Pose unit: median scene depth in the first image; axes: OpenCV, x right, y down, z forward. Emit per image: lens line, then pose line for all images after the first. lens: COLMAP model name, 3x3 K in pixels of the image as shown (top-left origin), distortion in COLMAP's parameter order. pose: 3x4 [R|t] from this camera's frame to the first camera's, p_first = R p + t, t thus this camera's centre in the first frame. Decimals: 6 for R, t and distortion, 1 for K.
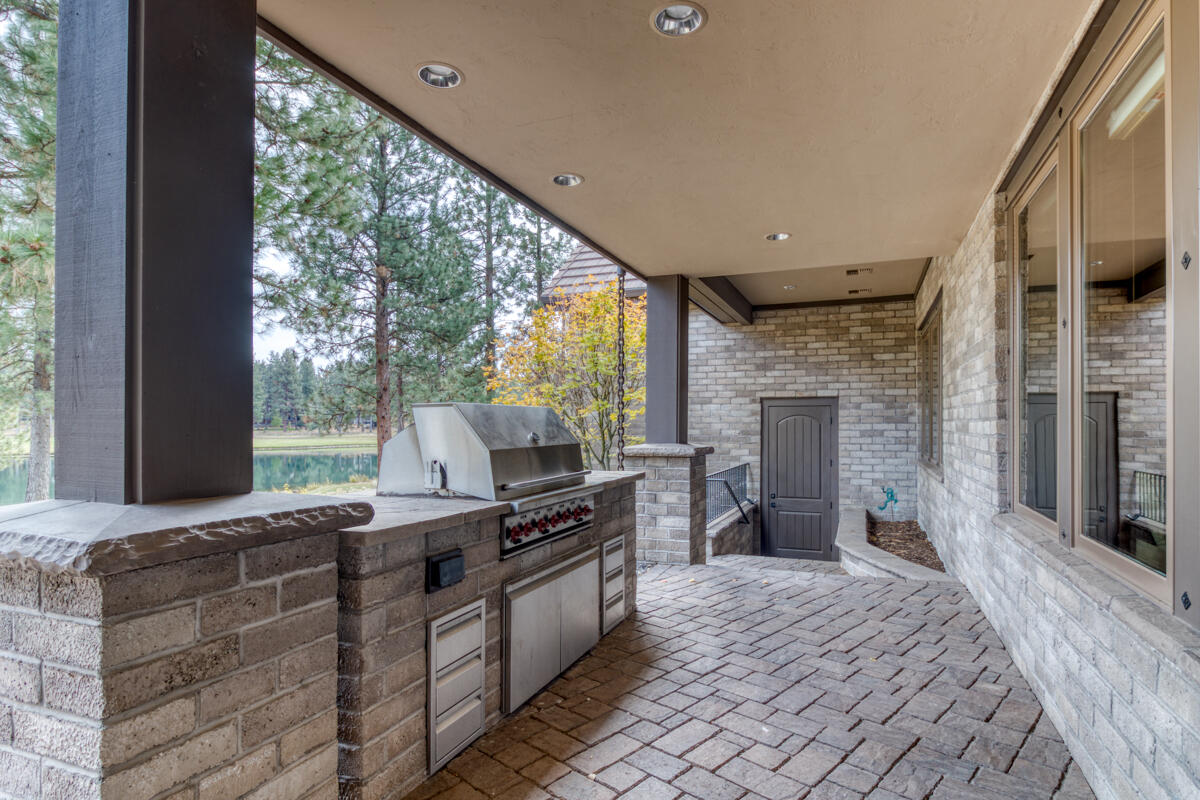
lens RADIAL K [[605.4, 0, 602.2], [0, 605.4, 426.5], [0, 0, 1]] dist [0.000159, 0.000012]
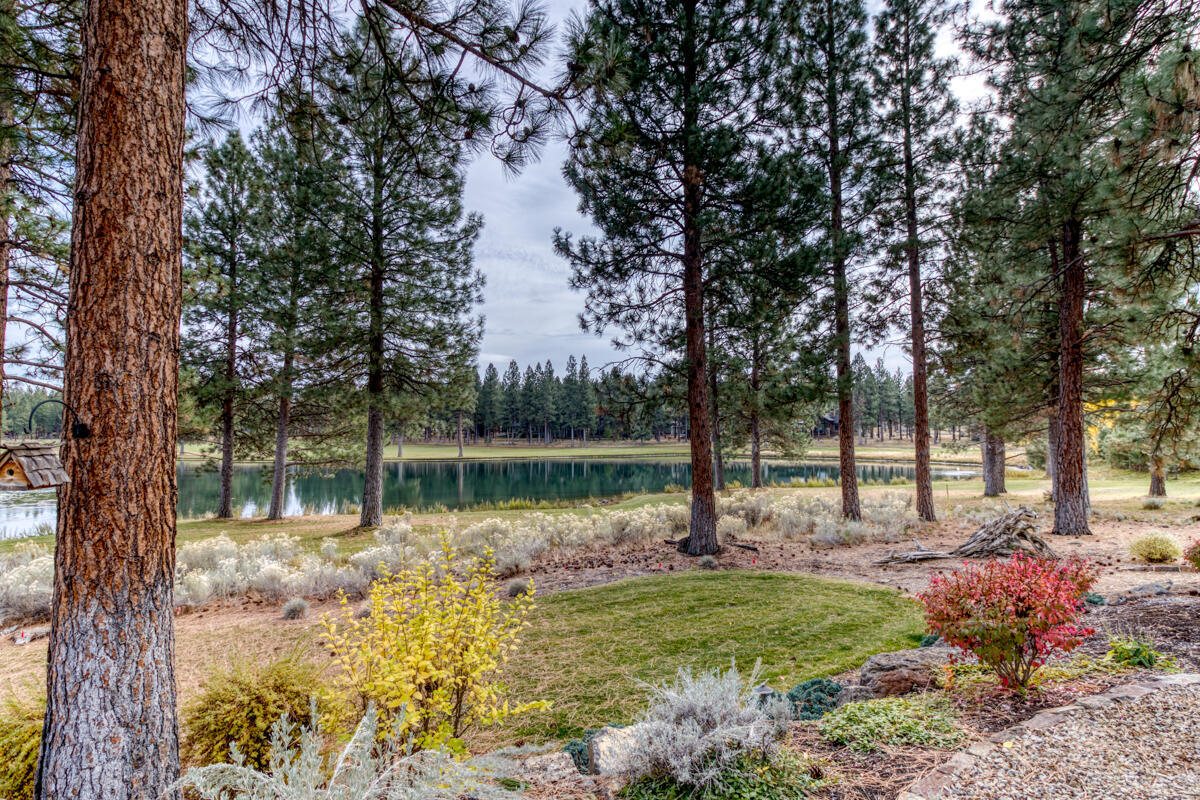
lens RADIAL K [[605.4, 0, 602.2], [0, 605.4, 426.5], [0, 0, 1]] dist [0.000159, 0.000012]
pose [[0.873321, -0.024056, -0.486552, -0.083176], [0.016375, 0.999665, -0.020033, 0.015315], [0.486871, 0.009528, 0.873422, 0.234893]]
